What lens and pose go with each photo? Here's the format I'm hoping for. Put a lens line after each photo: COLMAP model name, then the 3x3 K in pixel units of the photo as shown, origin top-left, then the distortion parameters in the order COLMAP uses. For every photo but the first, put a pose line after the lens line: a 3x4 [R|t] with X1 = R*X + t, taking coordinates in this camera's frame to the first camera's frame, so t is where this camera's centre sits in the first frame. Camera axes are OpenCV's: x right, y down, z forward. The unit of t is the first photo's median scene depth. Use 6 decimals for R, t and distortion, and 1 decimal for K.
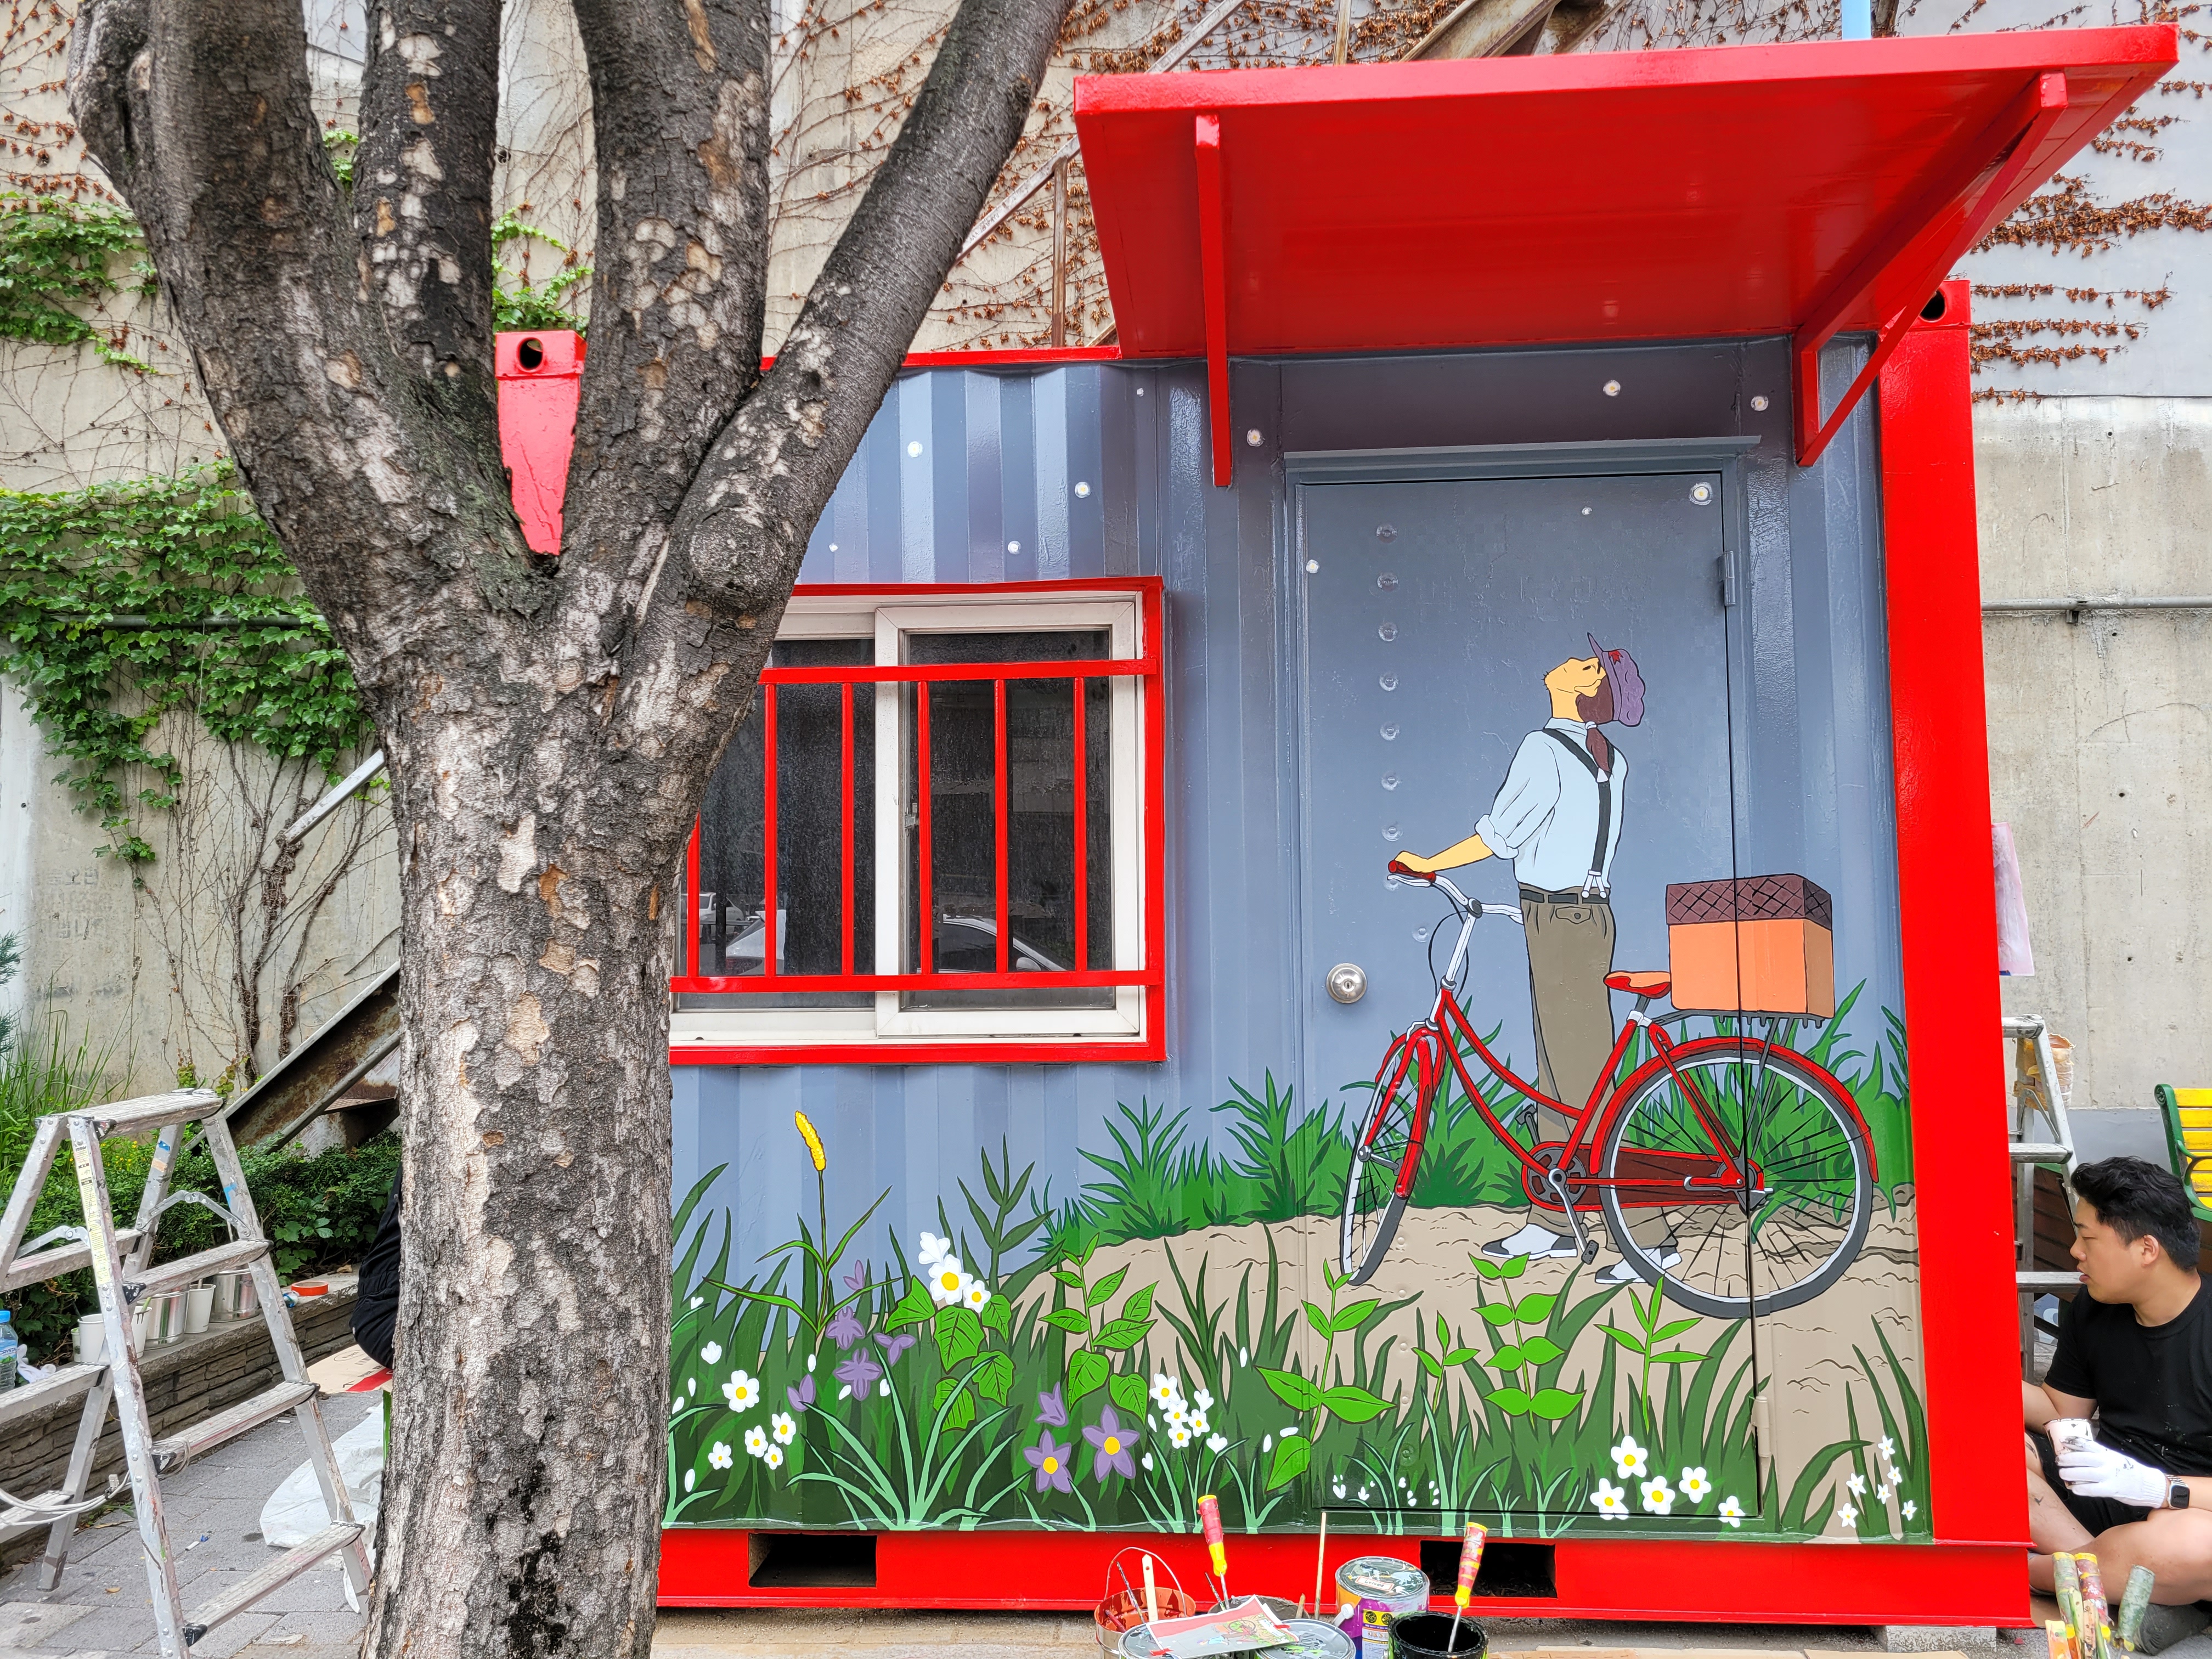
lens RADIAL K [[1647.7, 0, 1128.9], [0, 1647.7, 823.1], [0, 0, 1]] dist [0.070928, -0.057170]
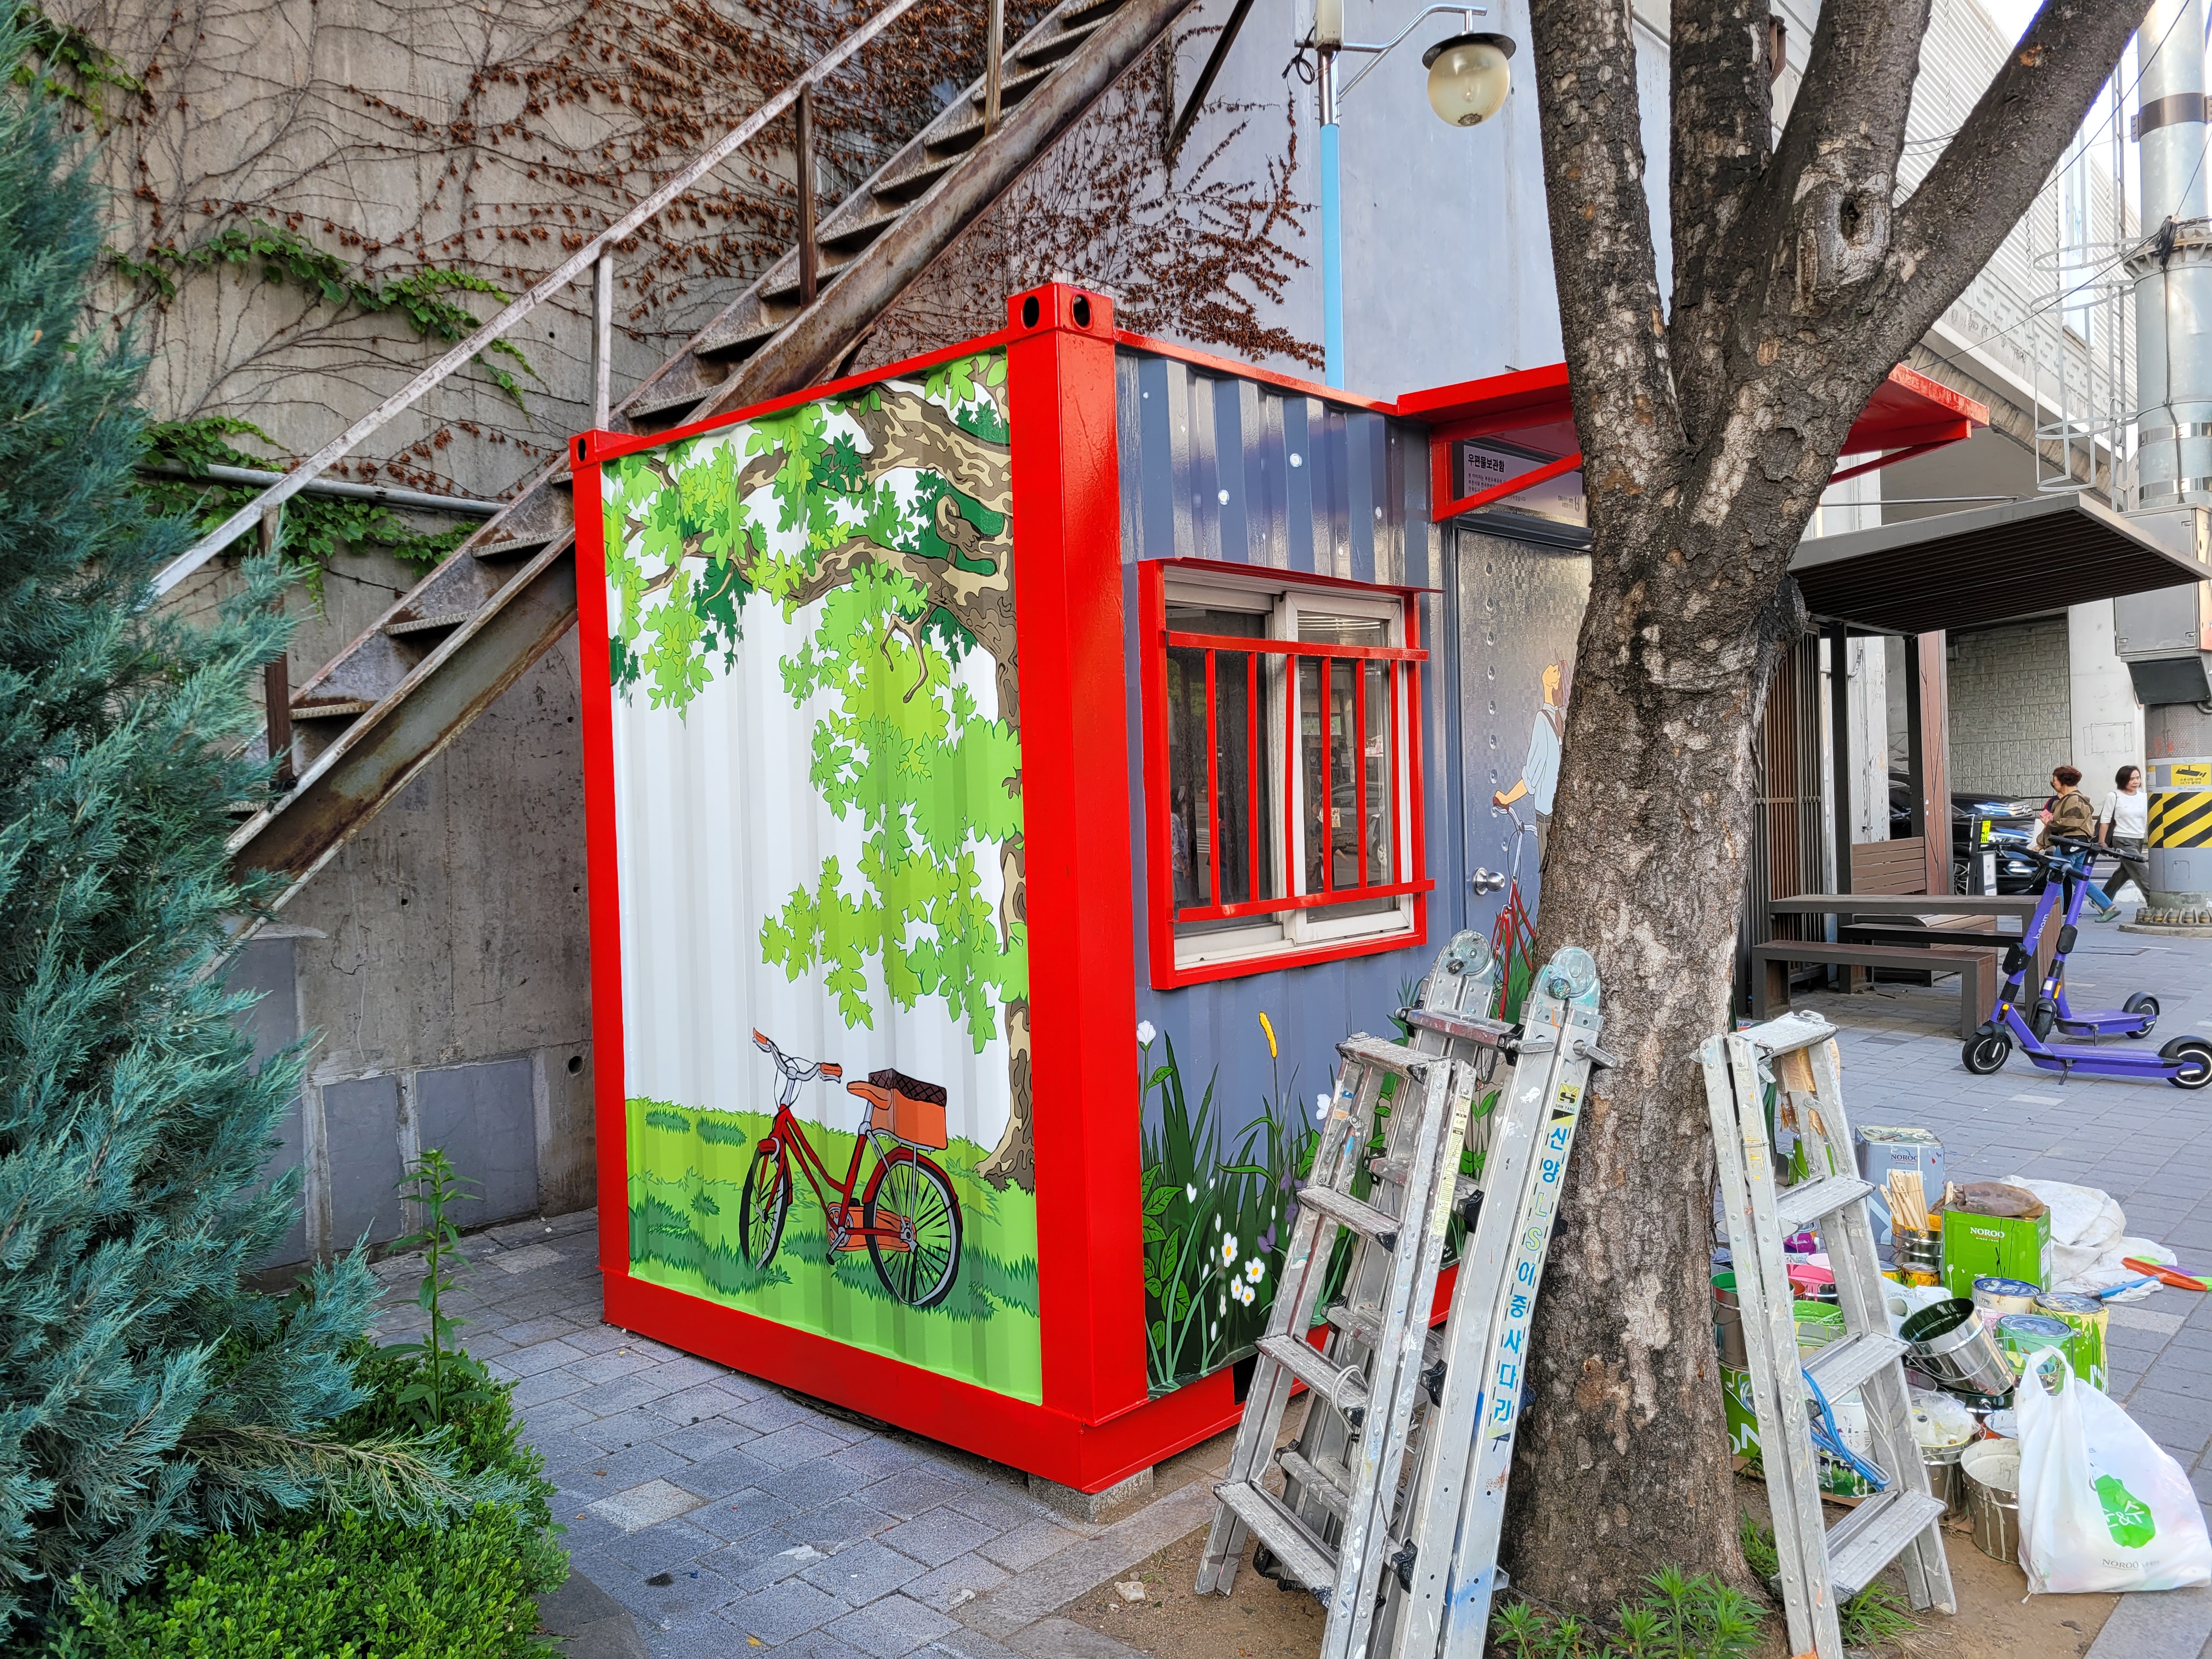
lens RADIAL K [[1647.7, 0, 1083.7], [0, 1647.7, 831.4], [0, 0, 1]] dist [0.070928, -0.057170]
pose [[0.630978, -0.028973, 0.775260, -1.255122], [-0.026948, 0.997881, 0.059225, -0.024797], [-0.775333, -0.058262, 0.628860, 0.369407]]
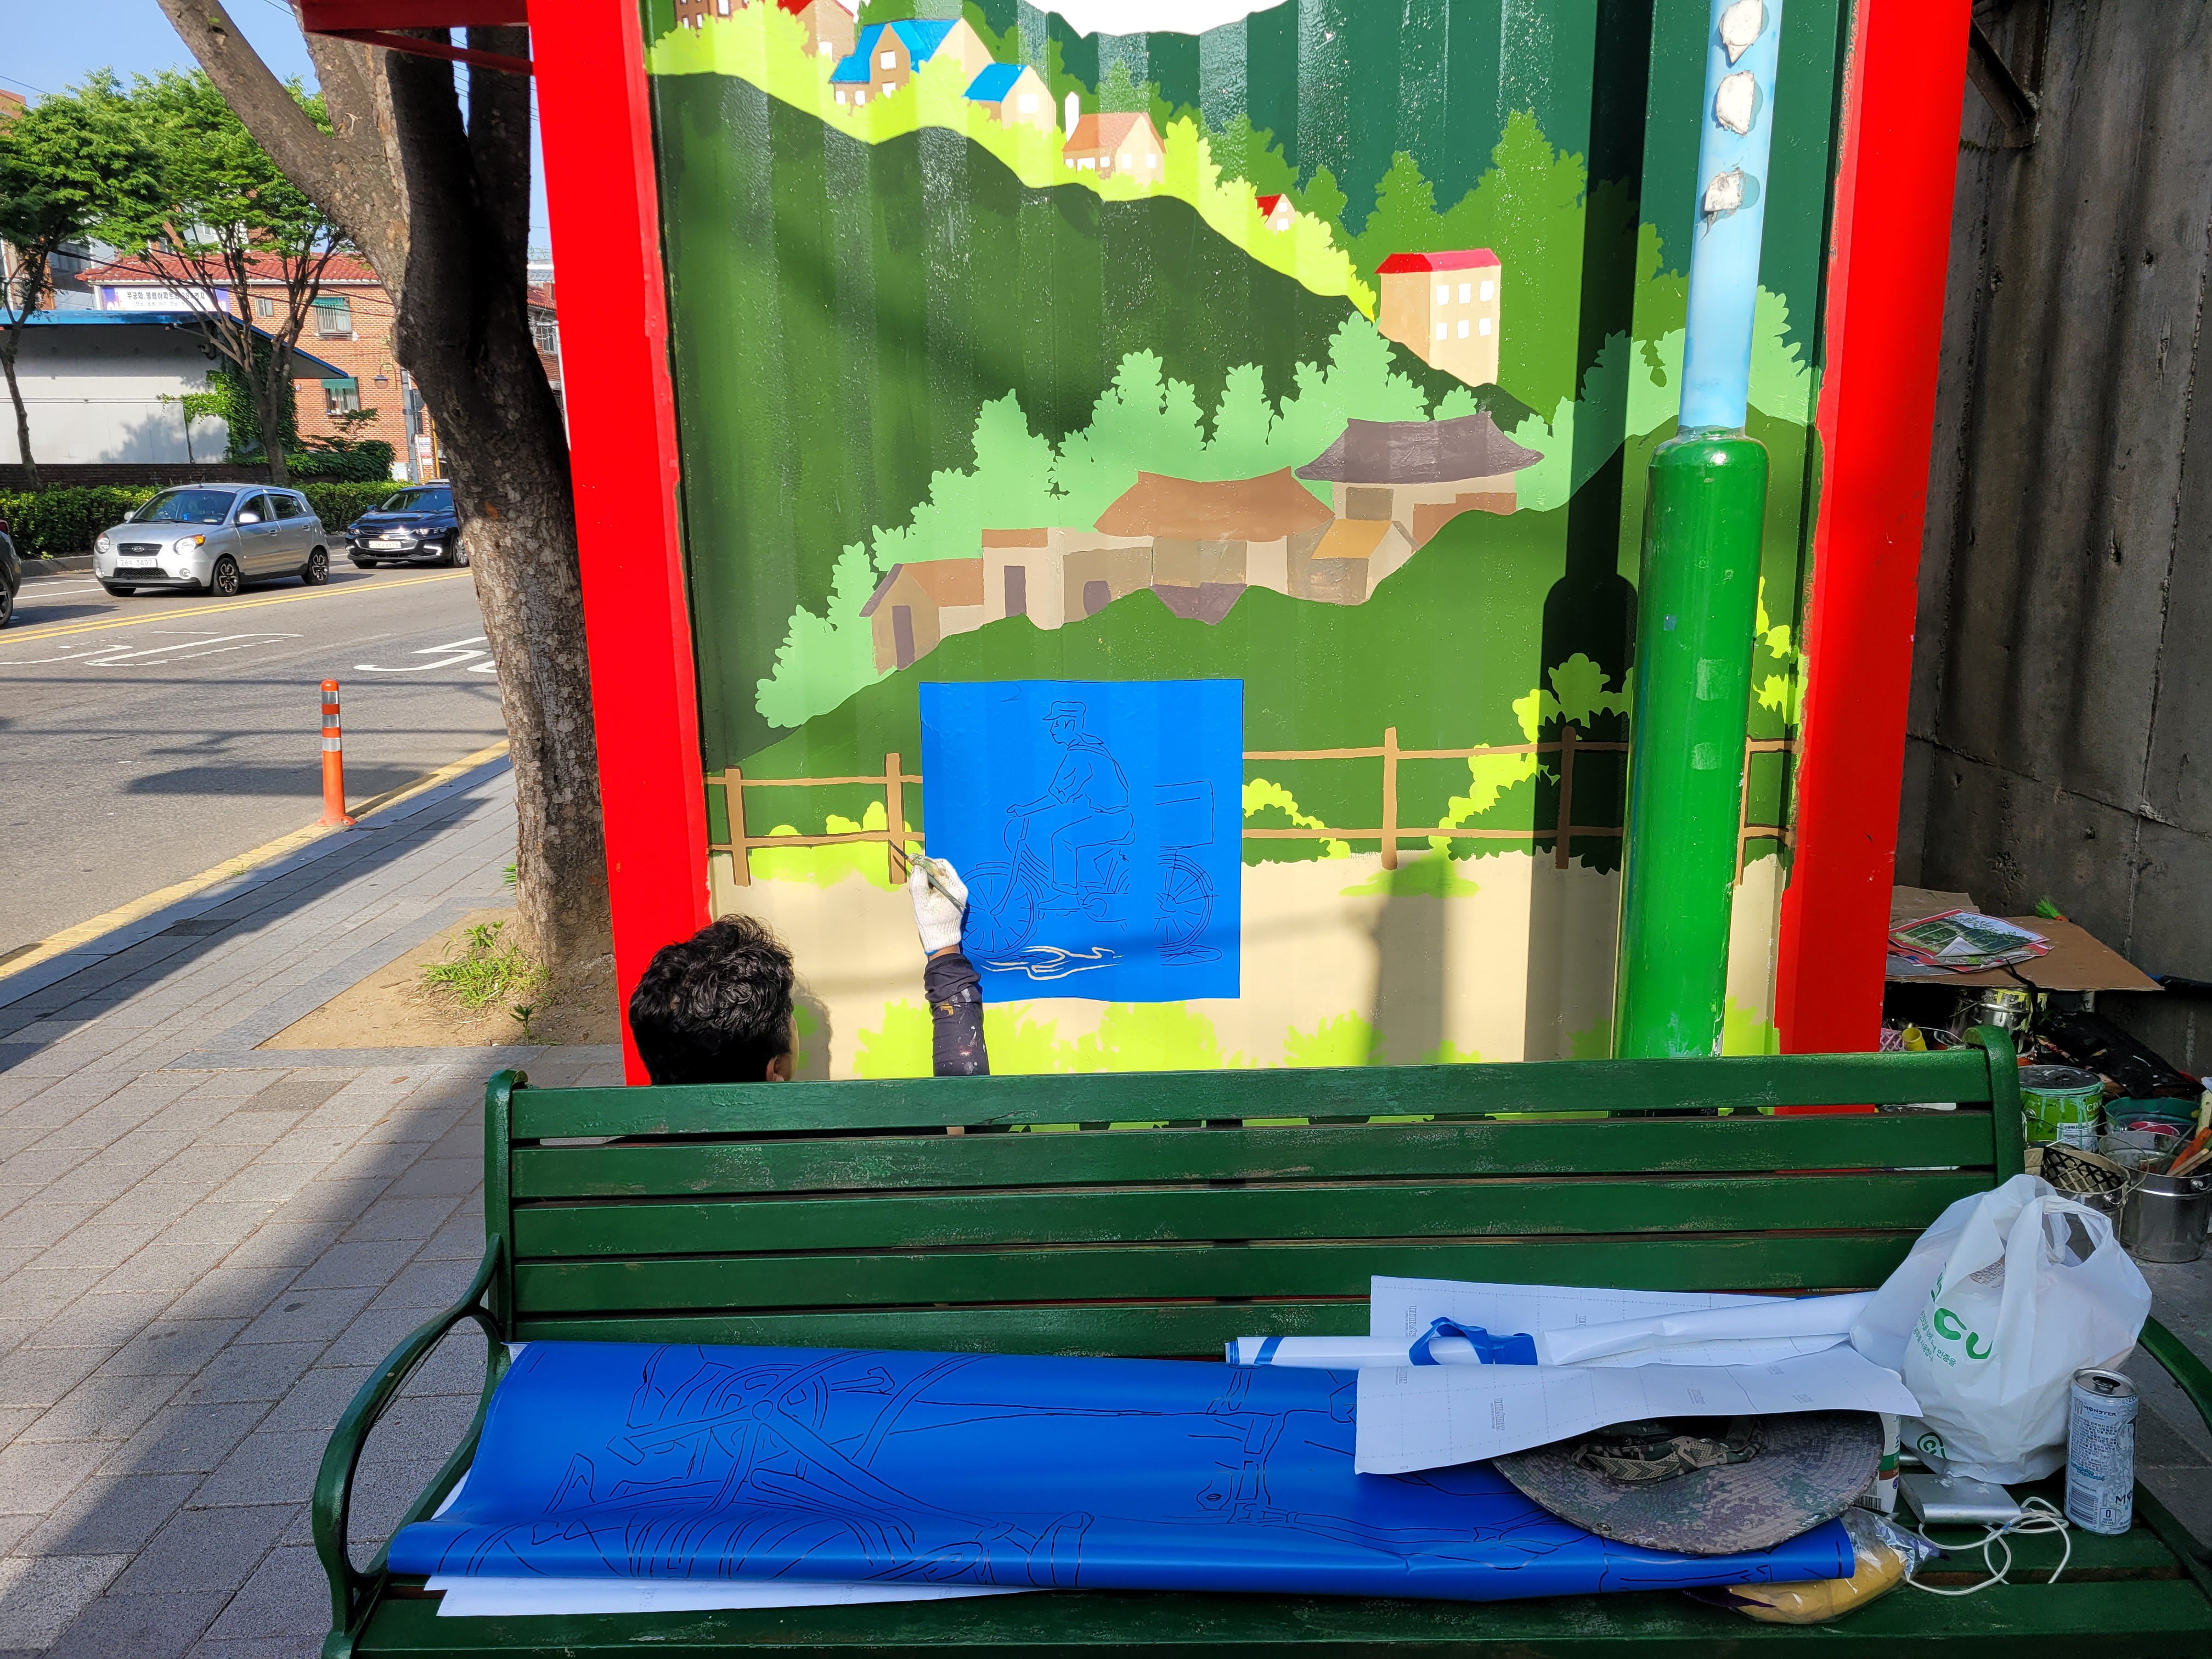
lens RADIAL K [[1647.7, 0, 1085.8], [0, 1647.7, 828.1], [0, 0, 1]] dist [0.070928, -0.057170]
pose [[0.018878, 0.222593, -0.974729, 1.314093], [0.089317, 0.970629, 0.223387, 0.025808], [0.995824, -0.091277, -0.001558, 1.230584]]
